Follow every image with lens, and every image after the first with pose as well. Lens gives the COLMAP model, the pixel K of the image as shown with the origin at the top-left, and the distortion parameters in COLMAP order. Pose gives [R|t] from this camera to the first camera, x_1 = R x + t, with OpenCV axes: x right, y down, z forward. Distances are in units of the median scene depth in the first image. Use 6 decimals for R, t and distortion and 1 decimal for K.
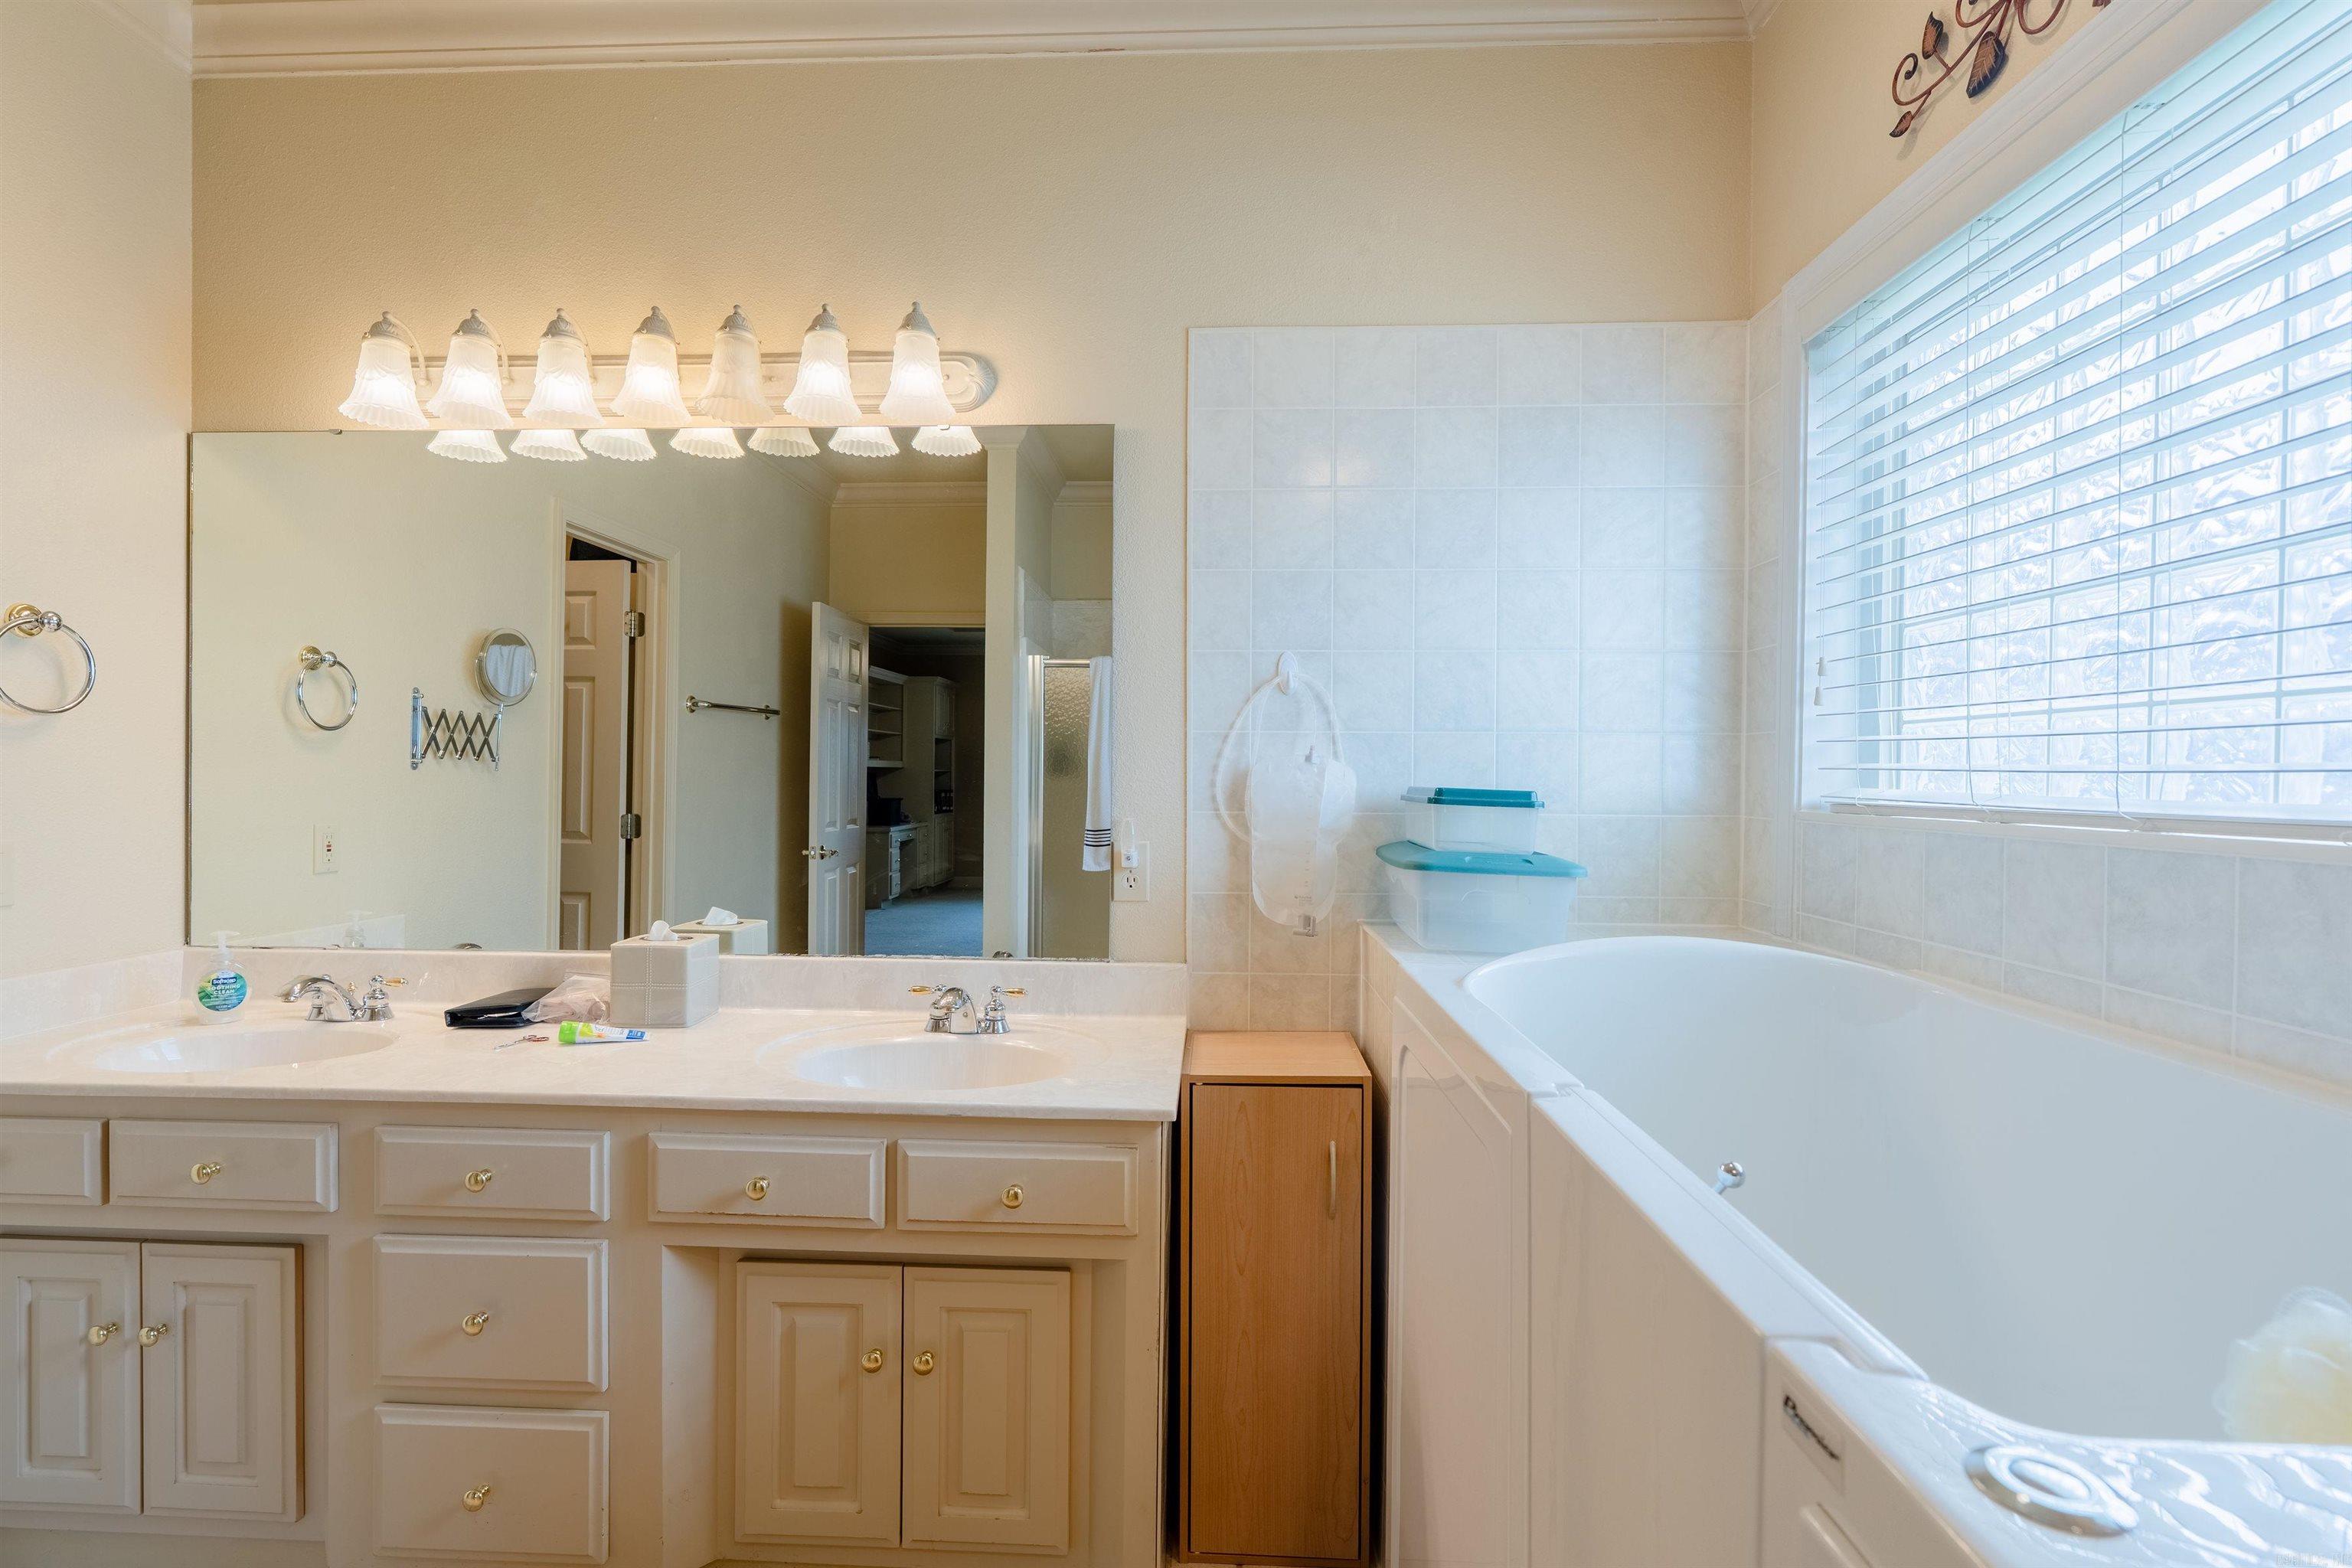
lens RADIAL K [[1053.2, 0, 1170.1], [0, 1053.2, 783.0], [0, 0, 1]] dist [0.003438, 0.001943]
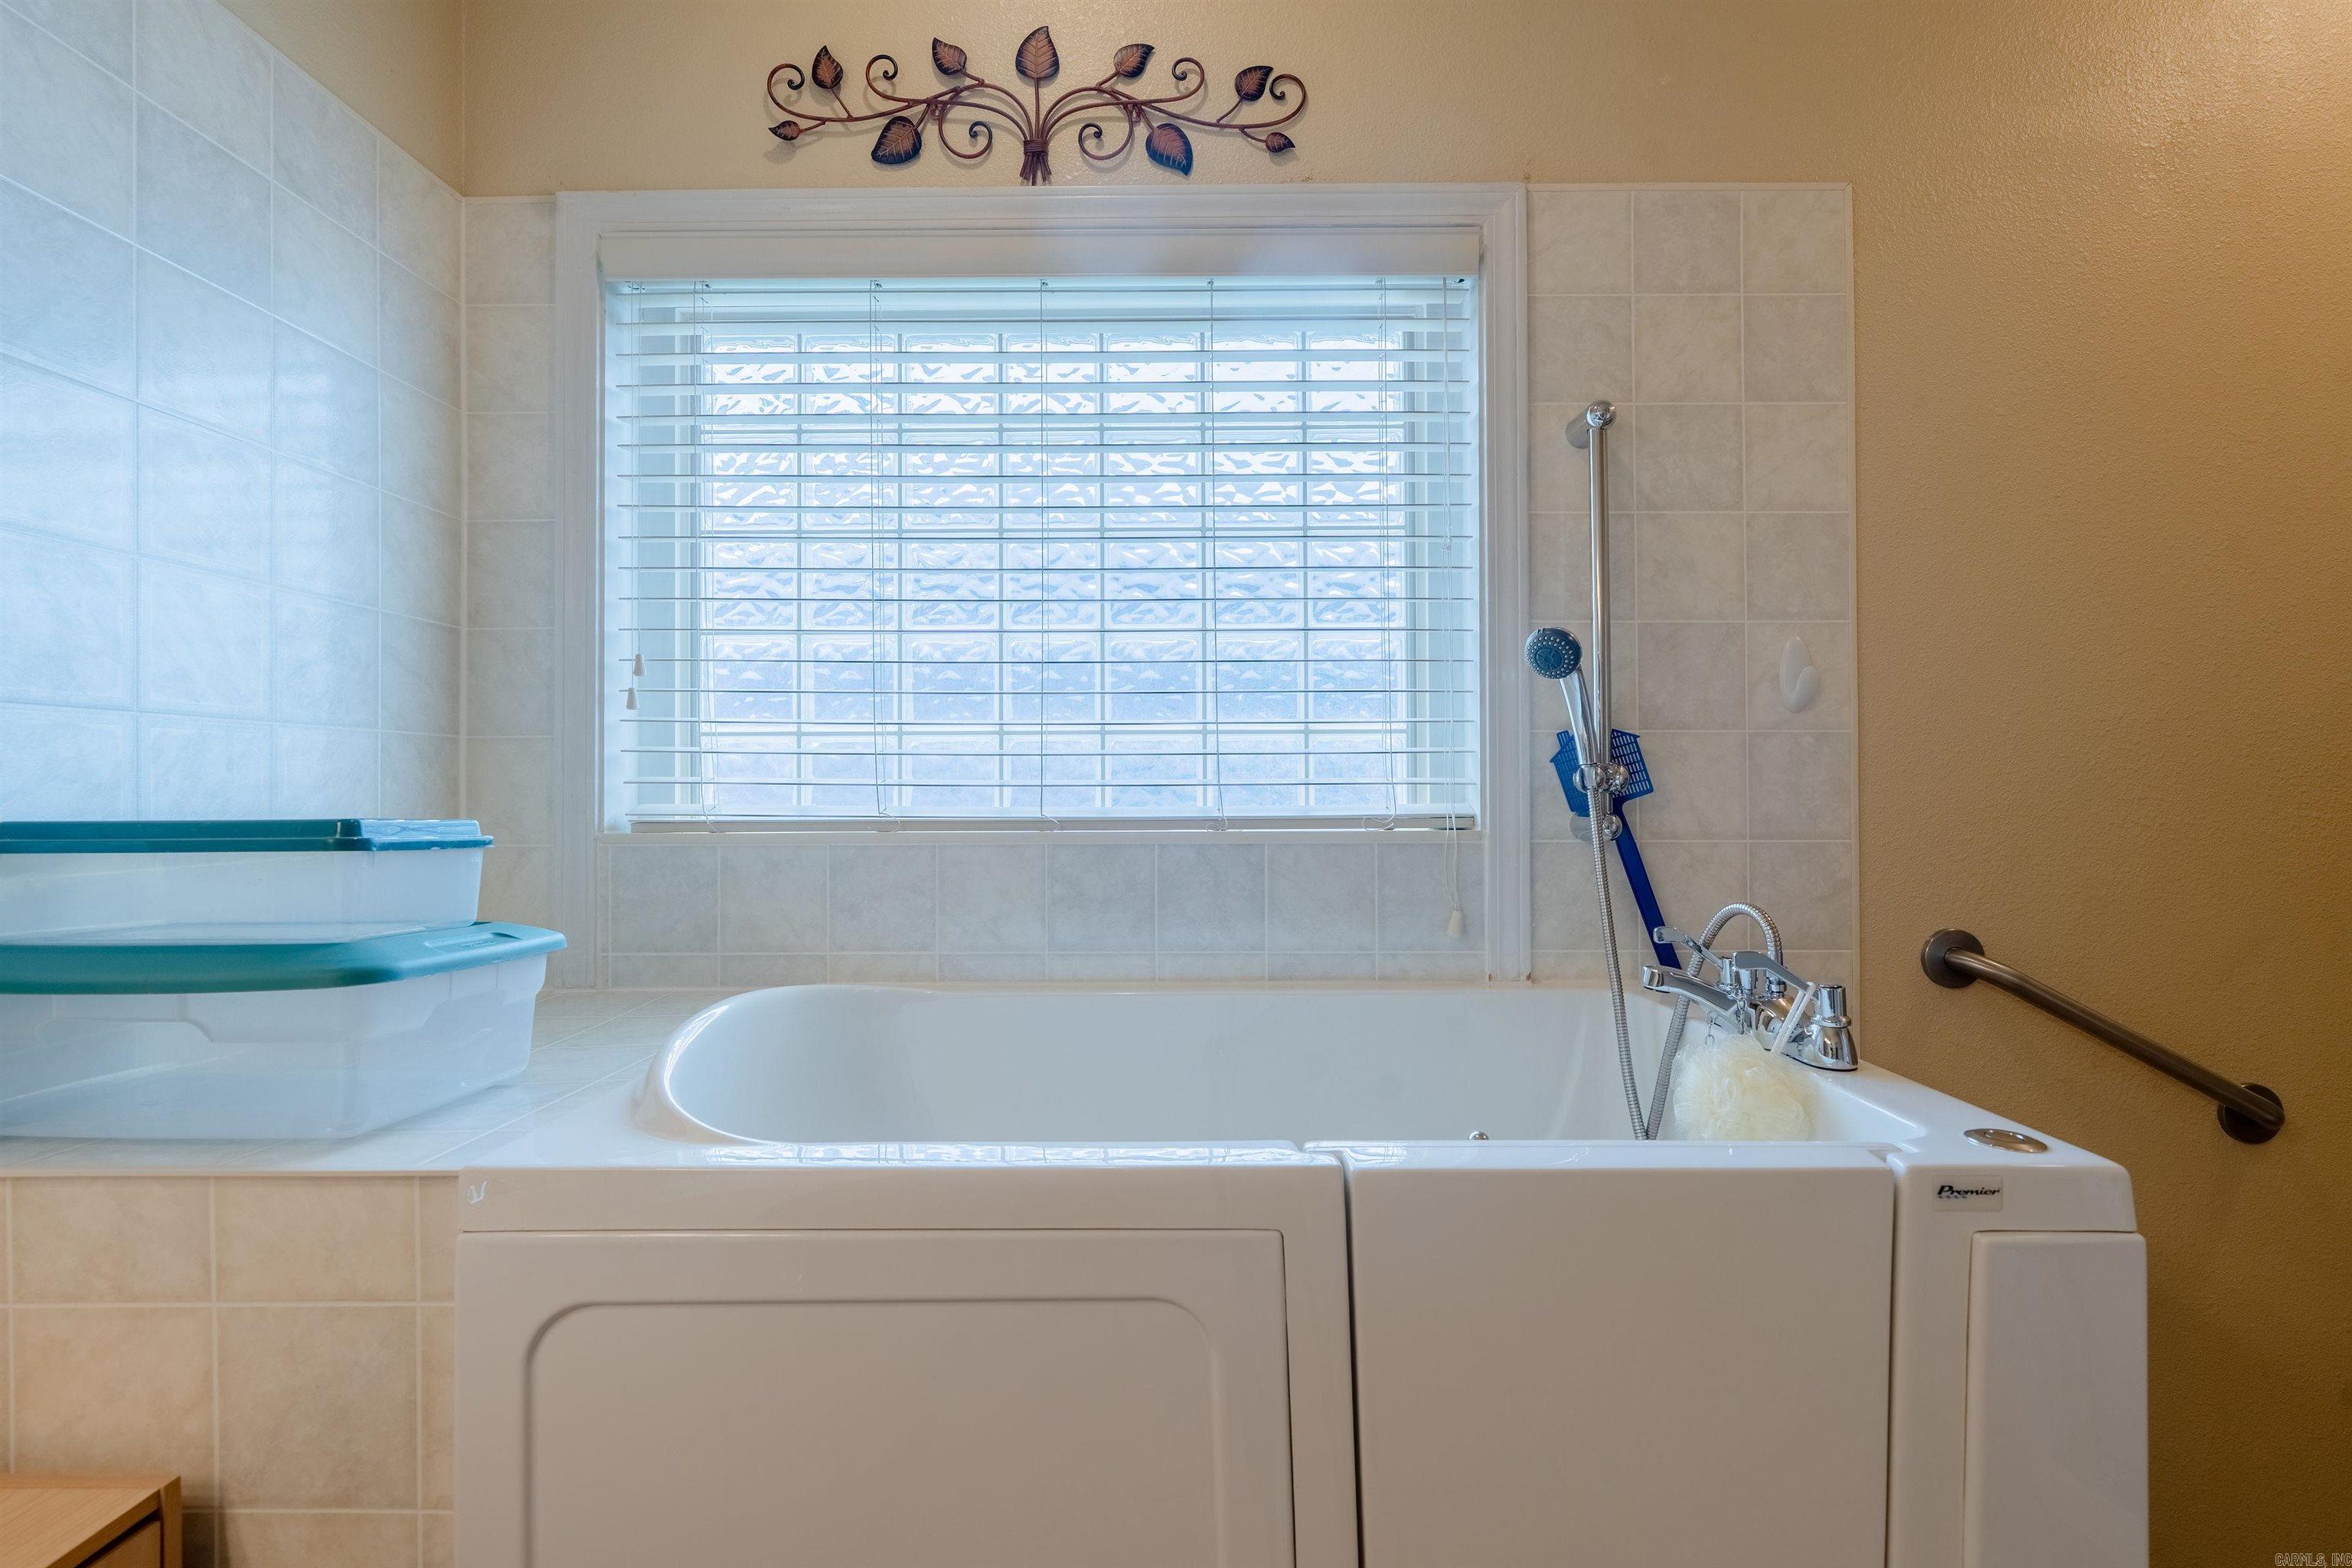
lens RADIAL K [[1053.2, 0, 1169.8], [0, 1053.2, 779.0], [0, 0, 1]] dist [0.003438, 0.001943]
pose [[-0.012730, 0.002933, 0.999915, -0.257664], [0.011251, 0.999933, -0.002790, -0.009225], [-0.999856, 0.011214, -0.012762, 0.577601]]
